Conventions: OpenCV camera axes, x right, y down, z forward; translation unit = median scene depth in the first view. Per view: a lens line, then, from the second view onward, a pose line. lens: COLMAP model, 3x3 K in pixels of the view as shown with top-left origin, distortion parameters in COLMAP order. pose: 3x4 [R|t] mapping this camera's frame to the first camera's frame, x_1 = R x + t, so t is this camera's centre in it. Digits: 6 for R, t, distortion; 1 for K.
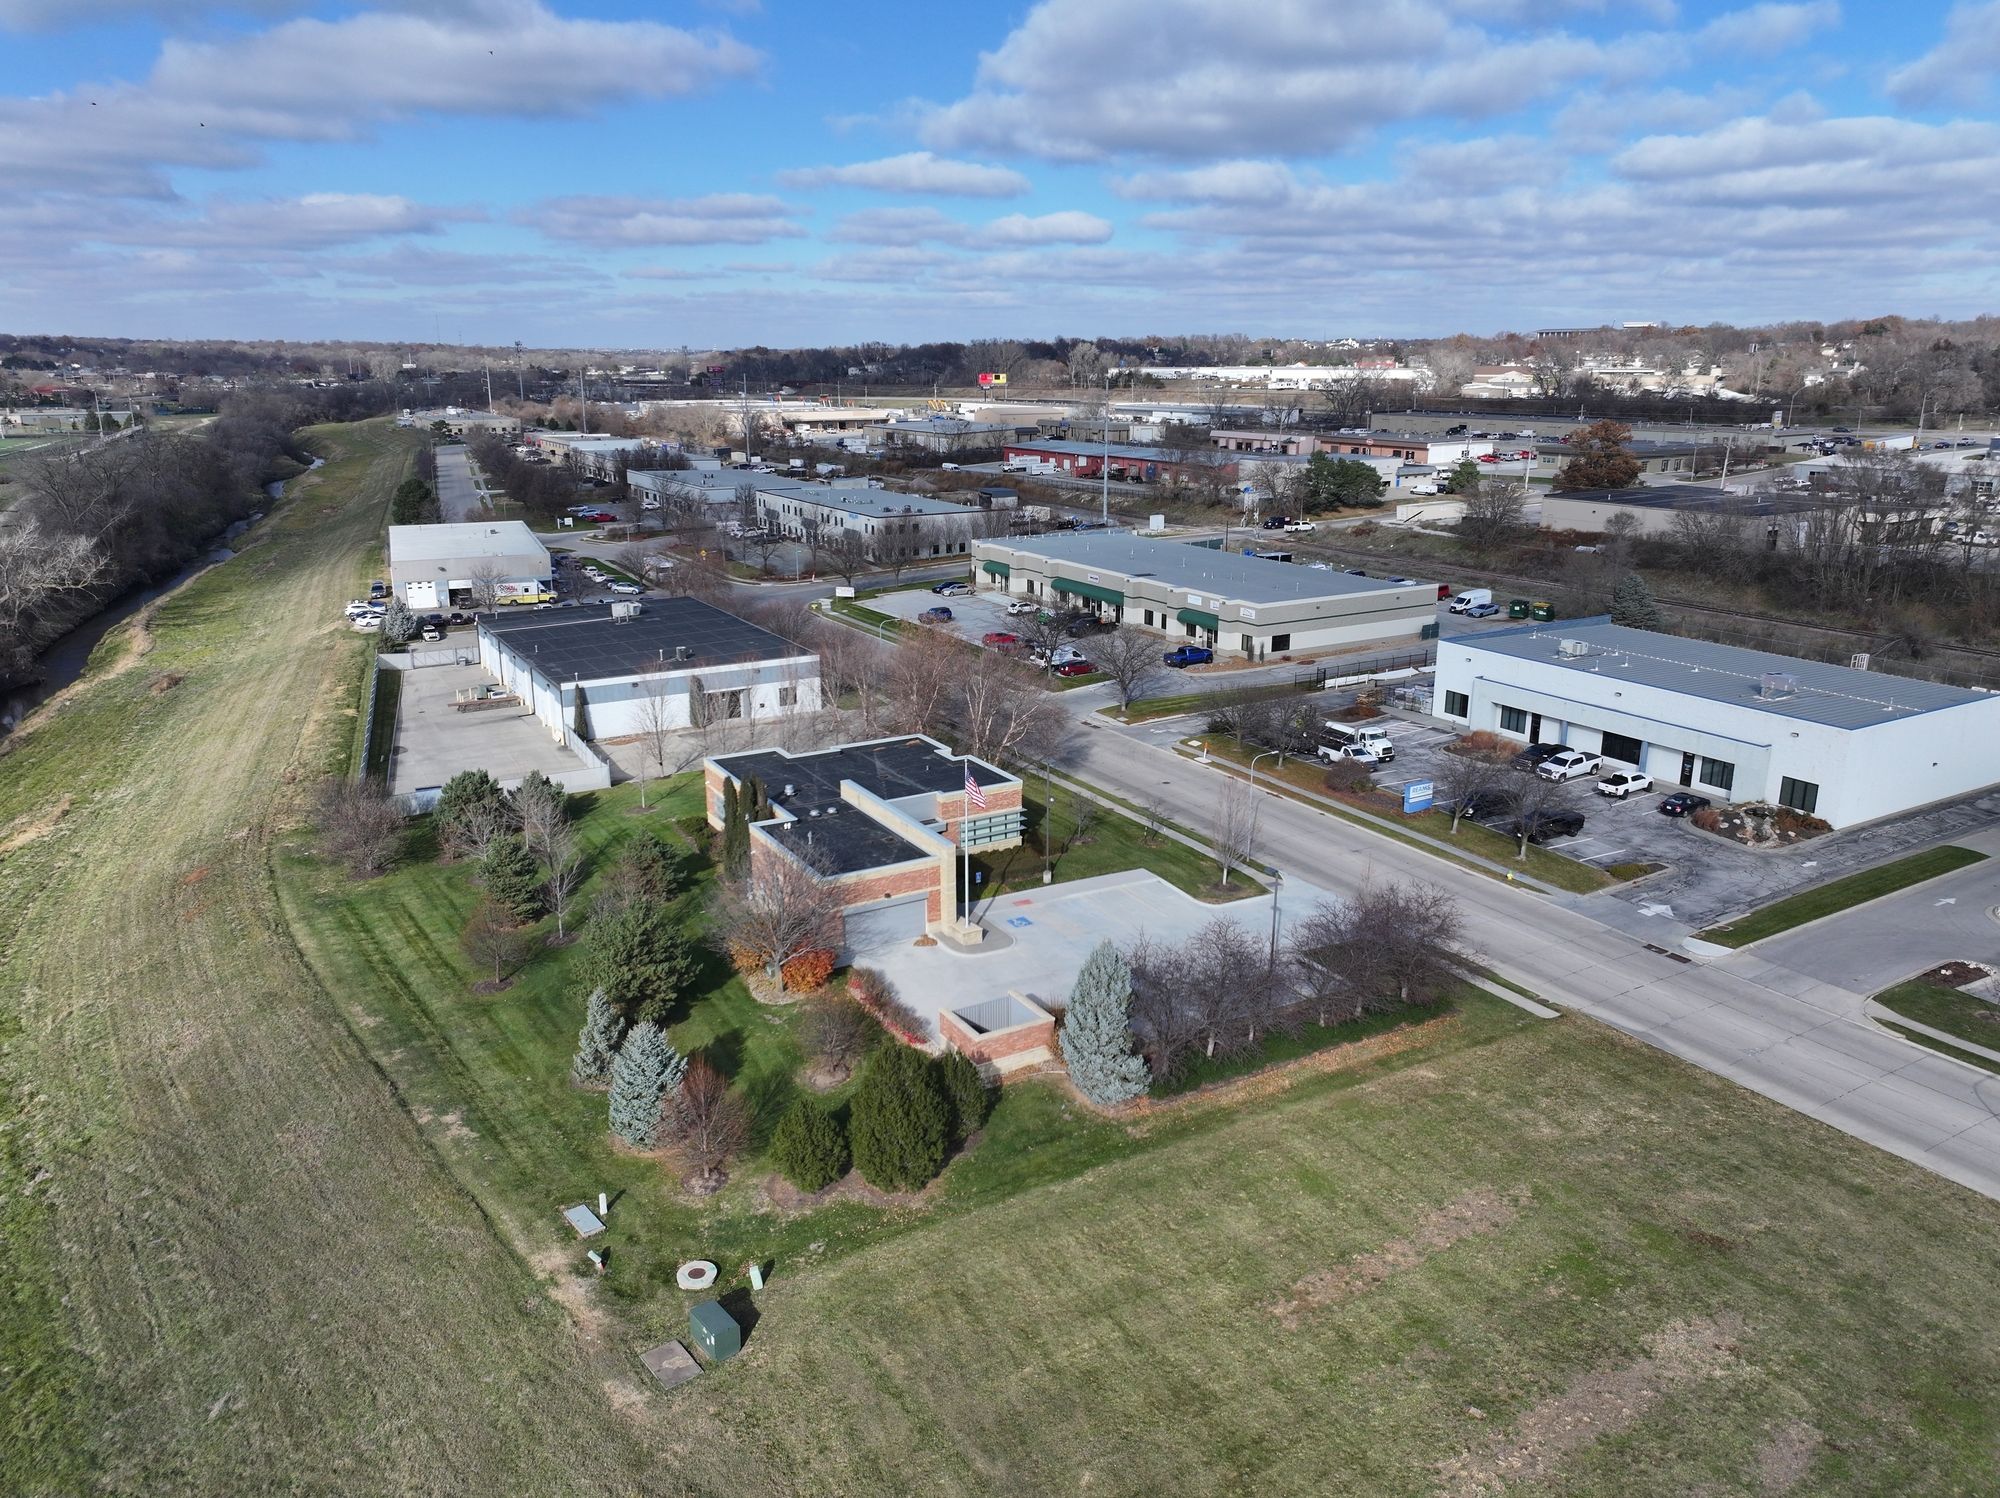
lens RADIAL K [[1384.2, 0, 1000.0], [0, 1384.2, 749.0], [0, 0, 1]] dist [0.004600, 0.003328]
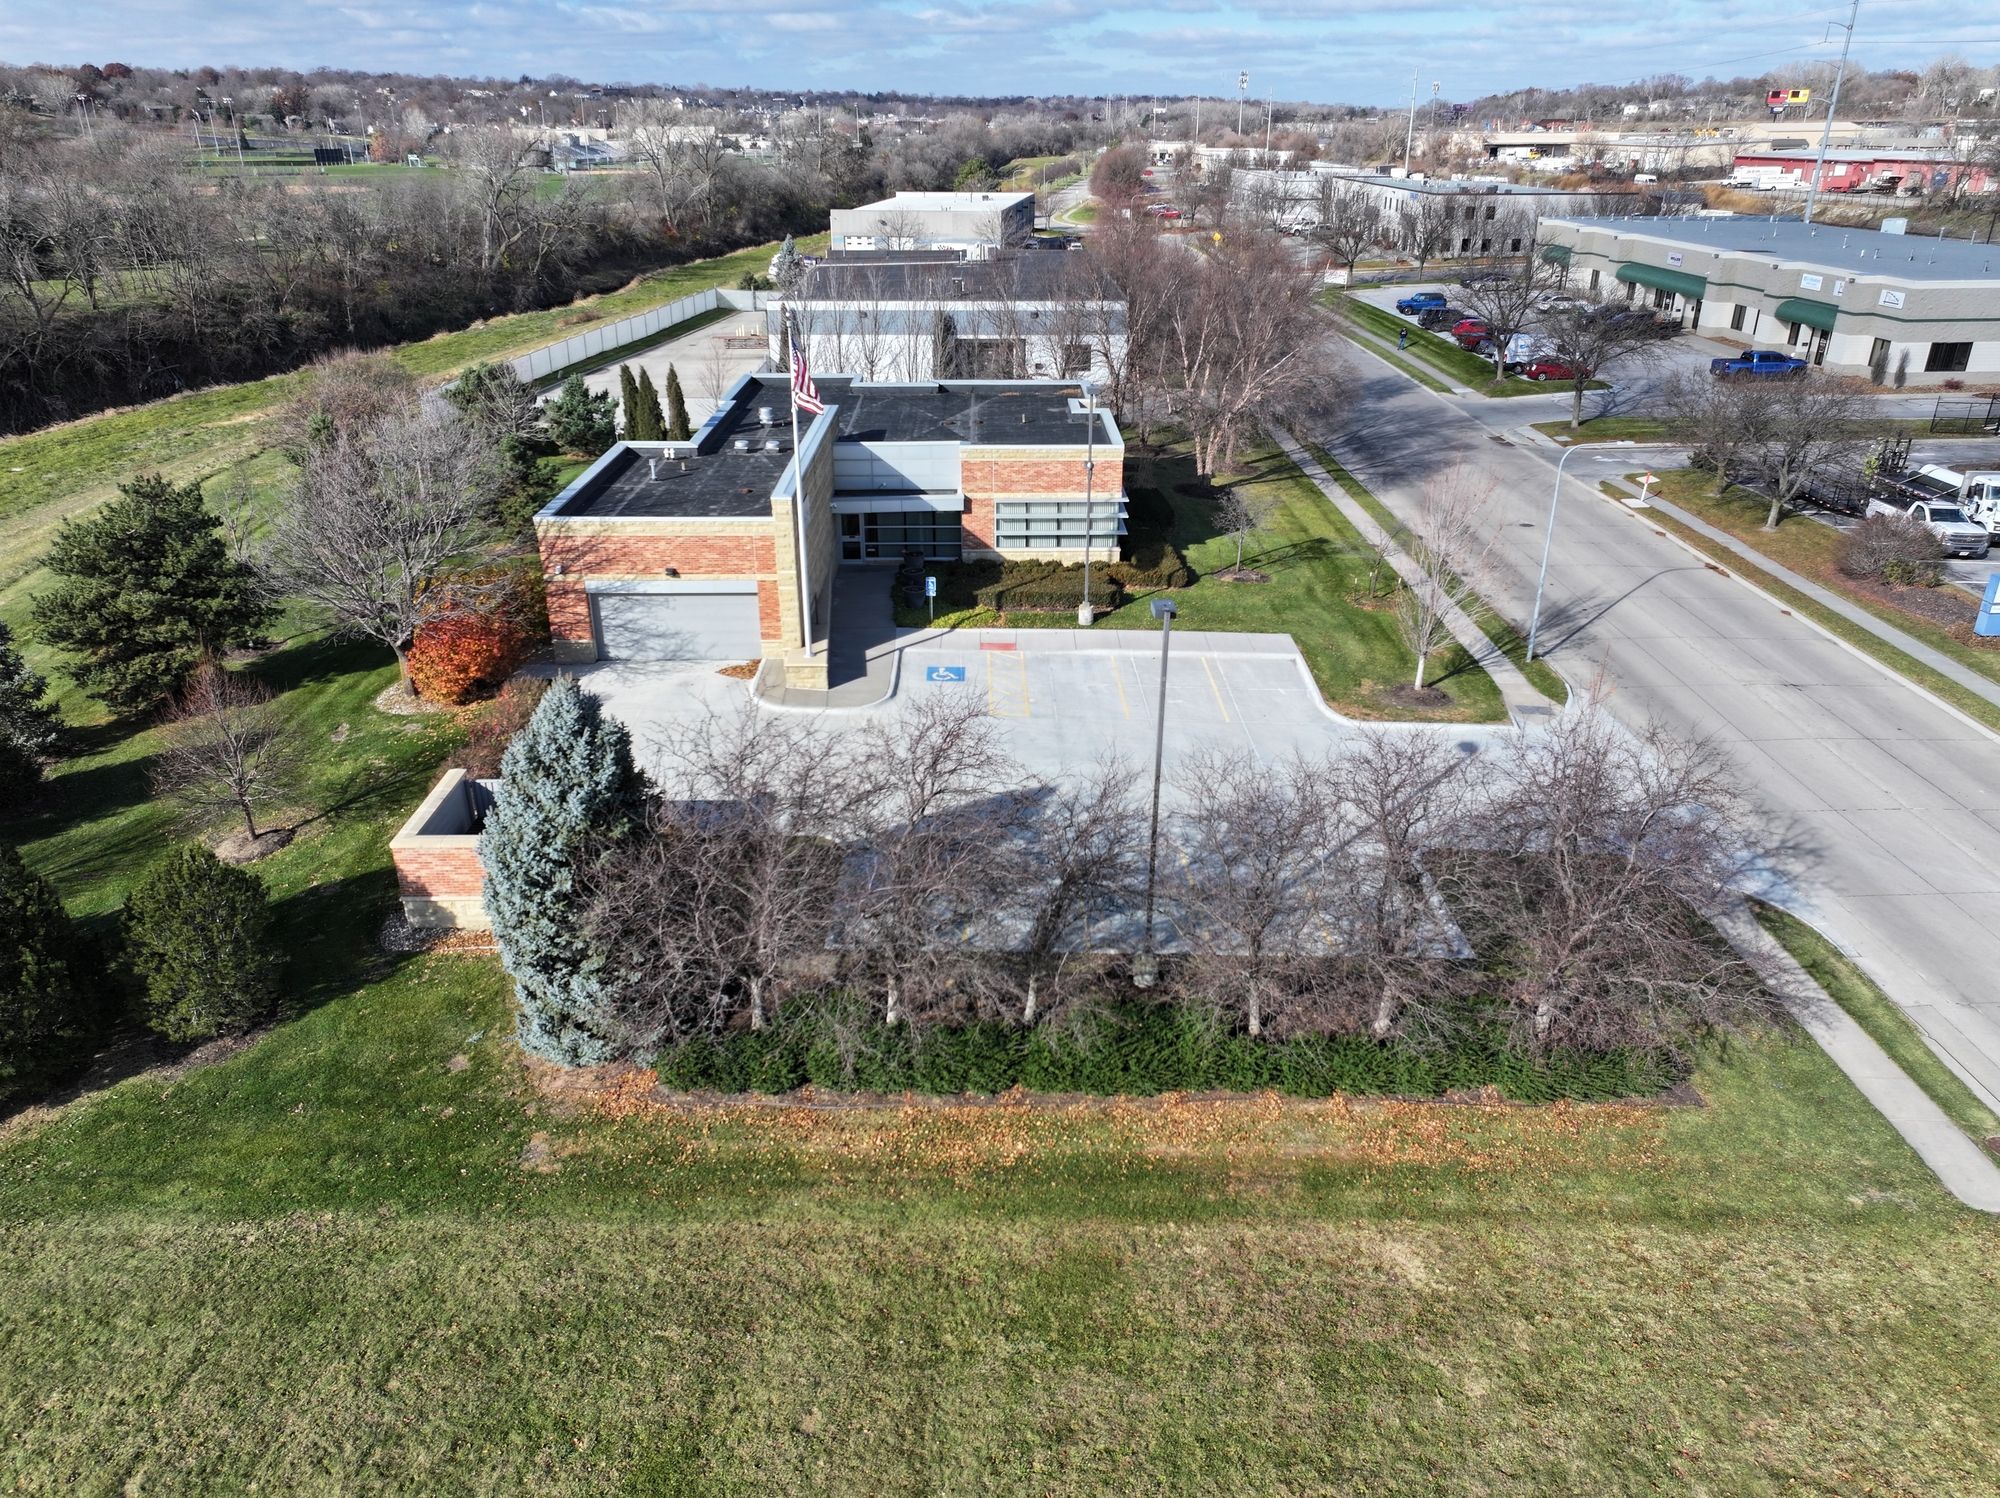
lens RADIAL K [[1401.3, 0, 1000.0], [0, 1401.3, 749.0], [0, 0, 1]] dist [-0.029044, 0.046455]
pose [[0.870606, 0.203189, -0.448062, 0.200678], [-0.134155, 0.974264, 0.181144, 0.037894], [0.473337, -0.097595, 0.875459, 0.385153]]
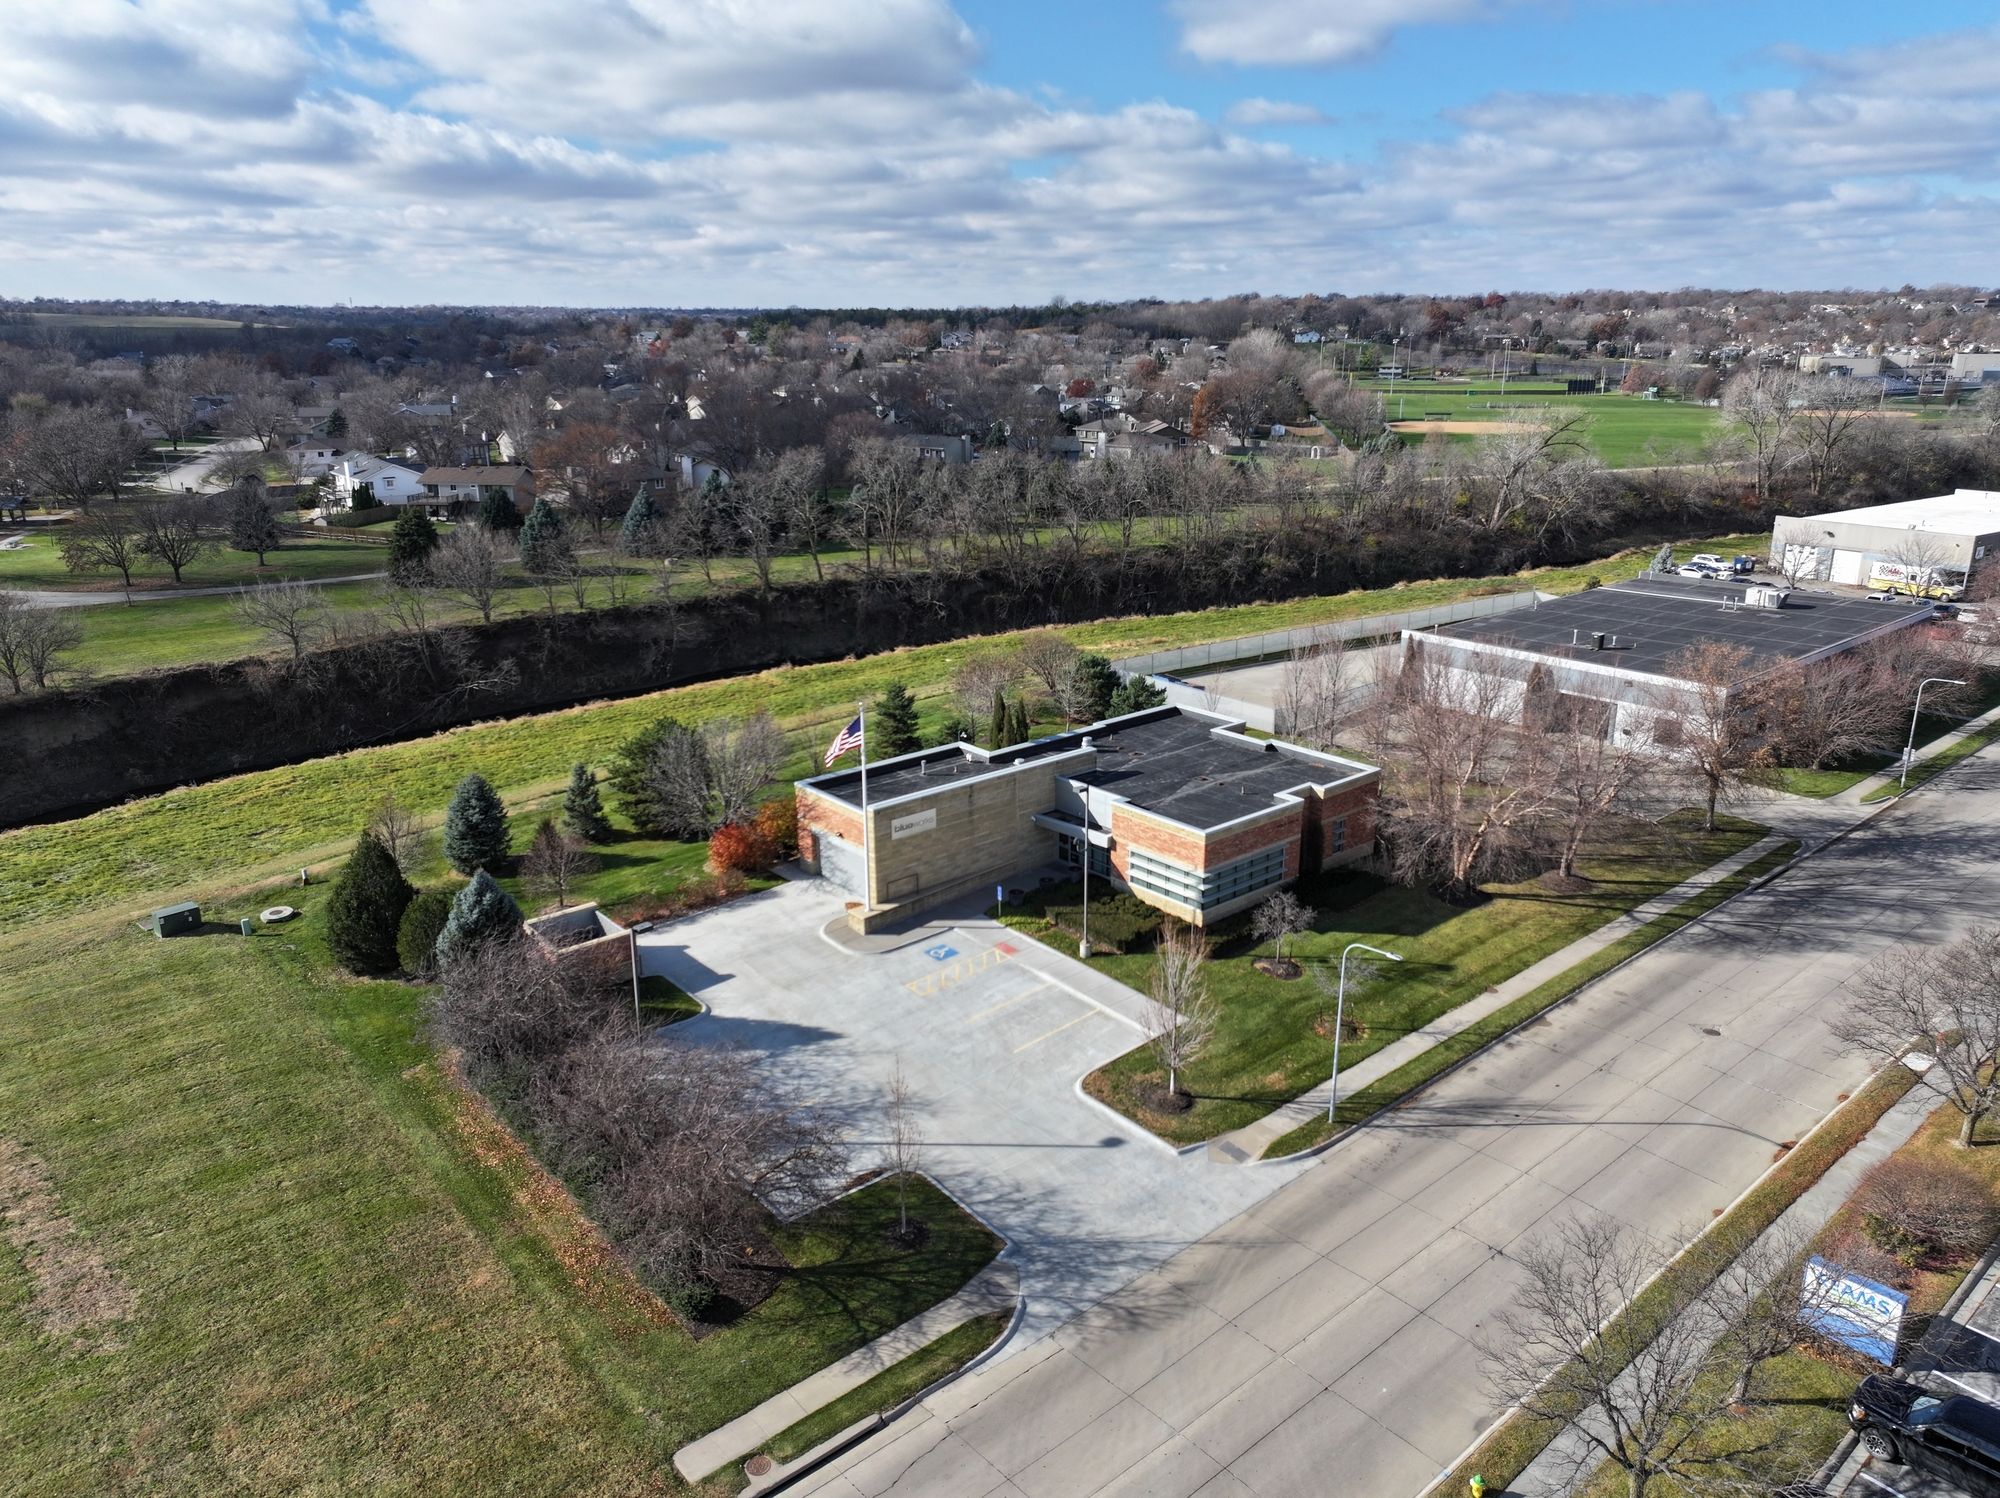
lens RADIAL K [[1388.7, 0, 1000.0], [0, 1388.7, 749.0], [0, 0, 1]] dist [0.009499, -0.001915]
pose [[0.180957, 0.285103, -0.941260, 0.512754], [-0.261579, 0.936540, 0.233385, -0.121528], [0.948067, 0.203981, 0.244051, 0.589679]]
